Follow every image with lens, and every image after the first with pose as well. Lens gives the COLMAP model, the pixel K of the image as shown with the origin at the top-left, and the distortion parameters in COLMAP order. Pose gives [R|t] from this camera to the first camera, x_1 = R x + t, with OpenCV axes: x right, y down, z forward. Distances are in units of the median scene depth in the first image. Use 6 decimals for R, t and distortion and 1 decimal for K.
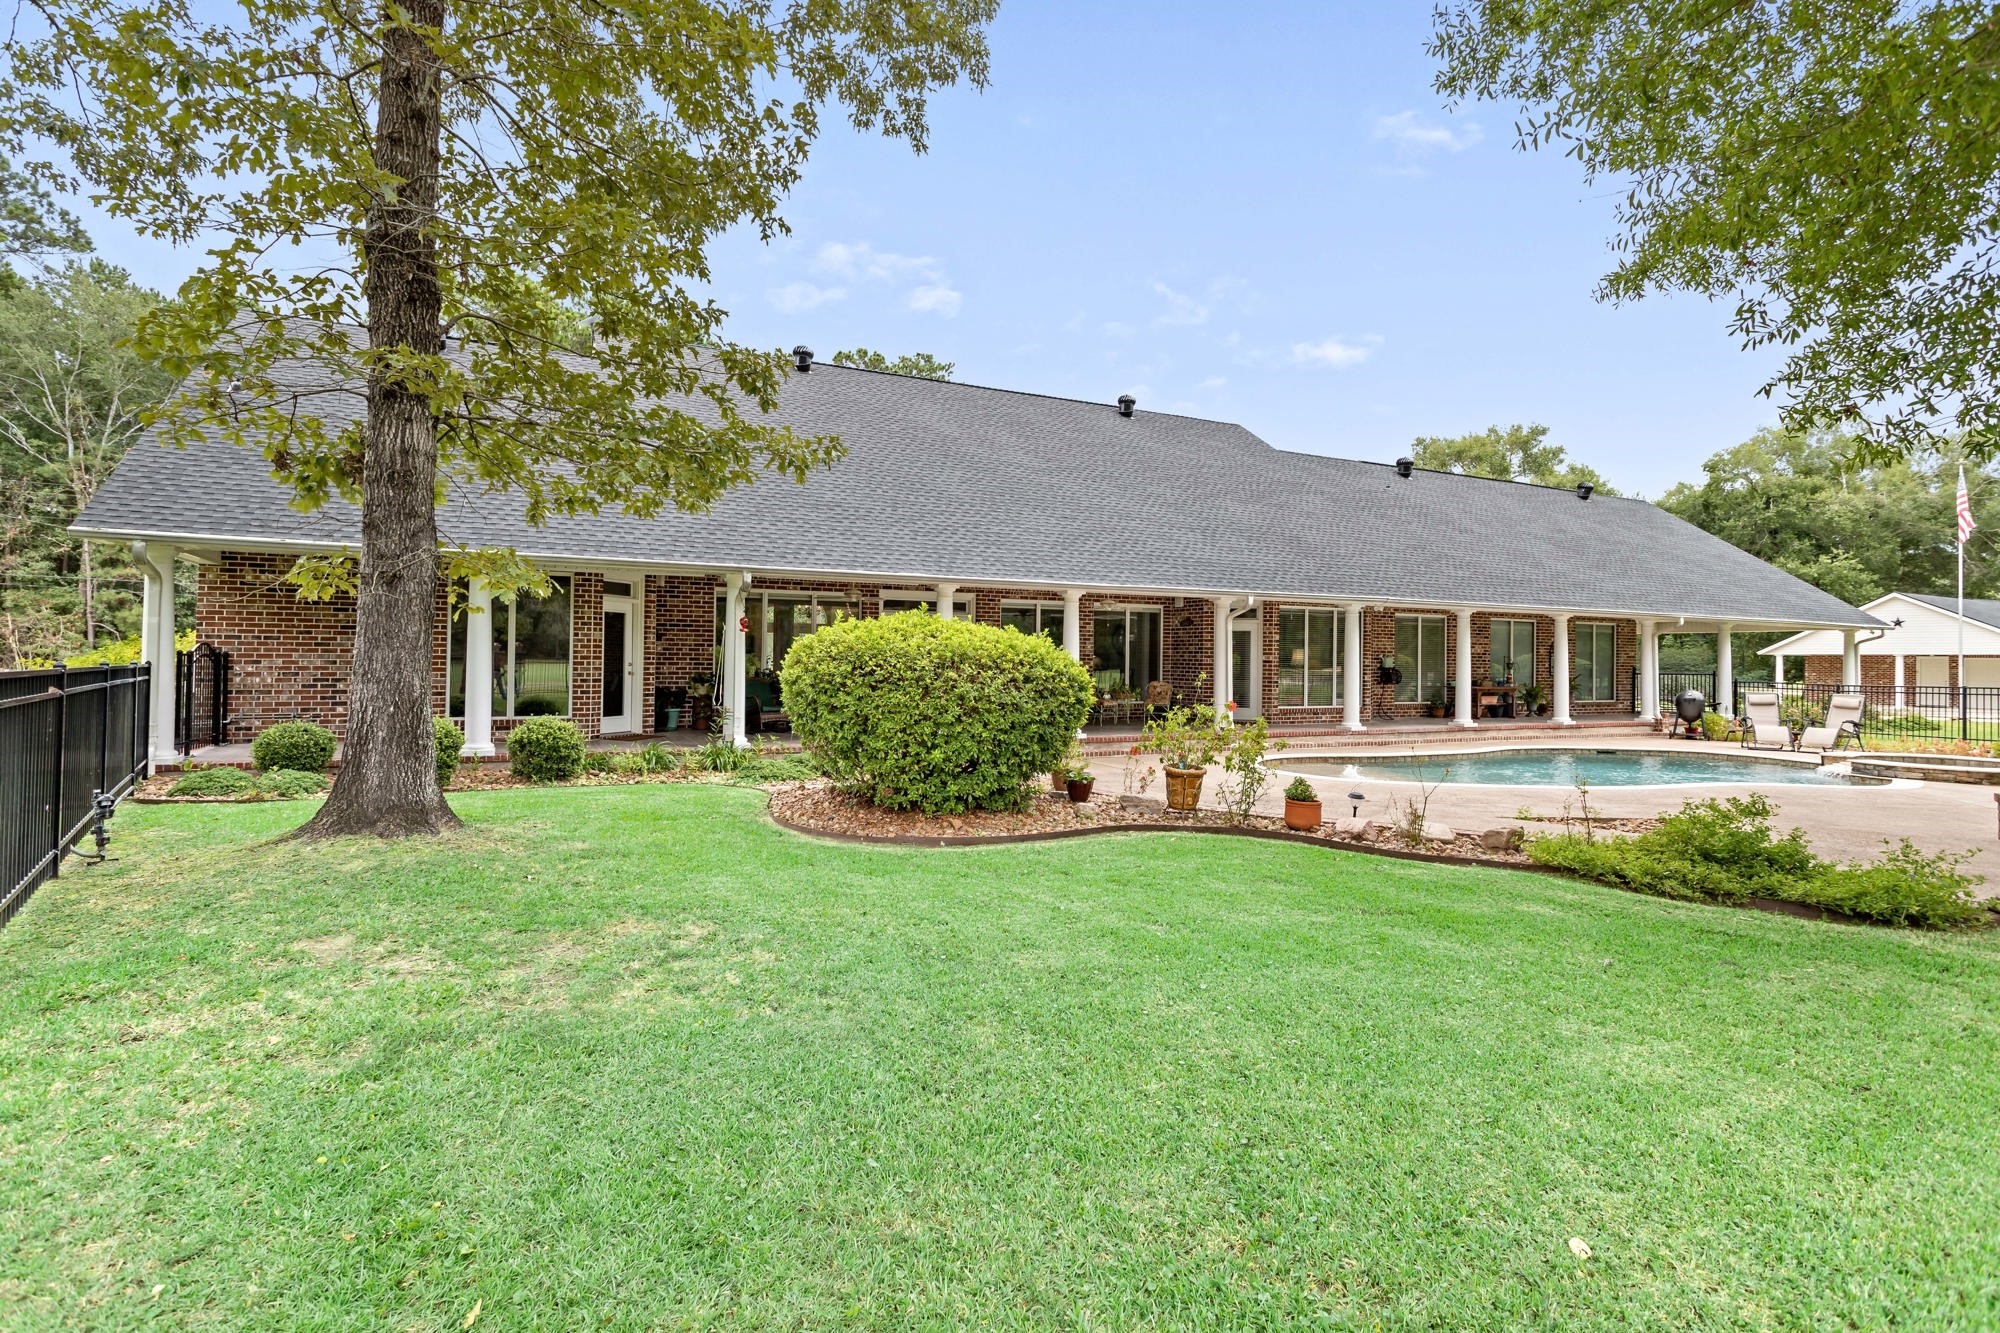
lens RADIAL K [[966.4, 0, 998.0], [0, 966.4, 665.6], [0, 0, 1]] dist [0.007728, 0.001250]
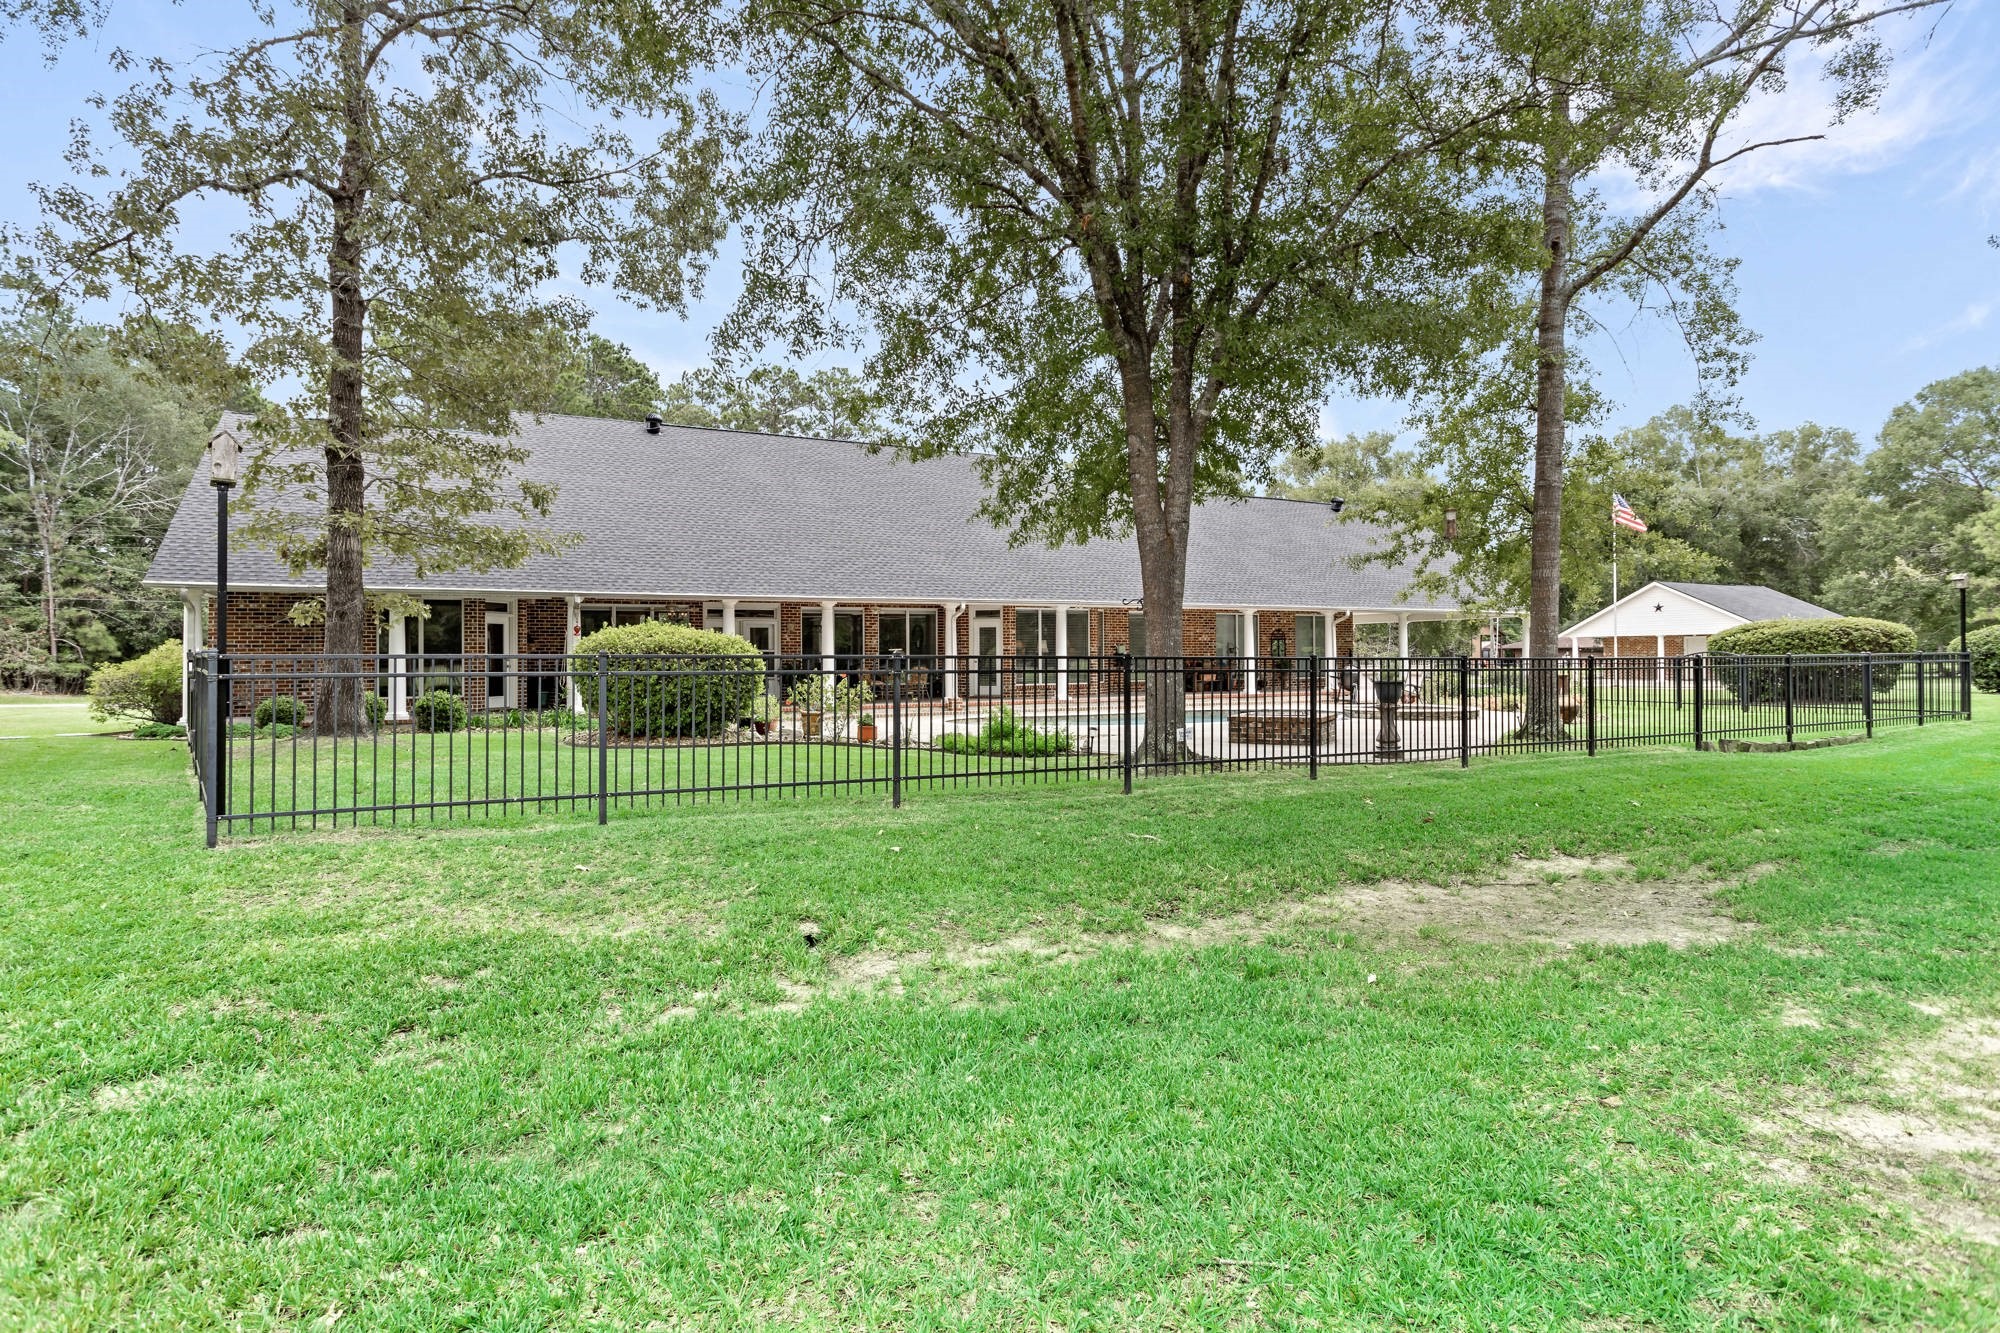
lens RADIAL K [[1018.1, 0, 1000.8], [0, 1018.1, 663.8], [0, 0, 1]] dist [0.004183, -0.000857]
pose [[0.999540, -0.020469, 0.022357, 0.227380], [0.020485, 0.999790, -0.000526, 0.014453], [-0.022342, 0.000983, 0.999750, -0.376765]]
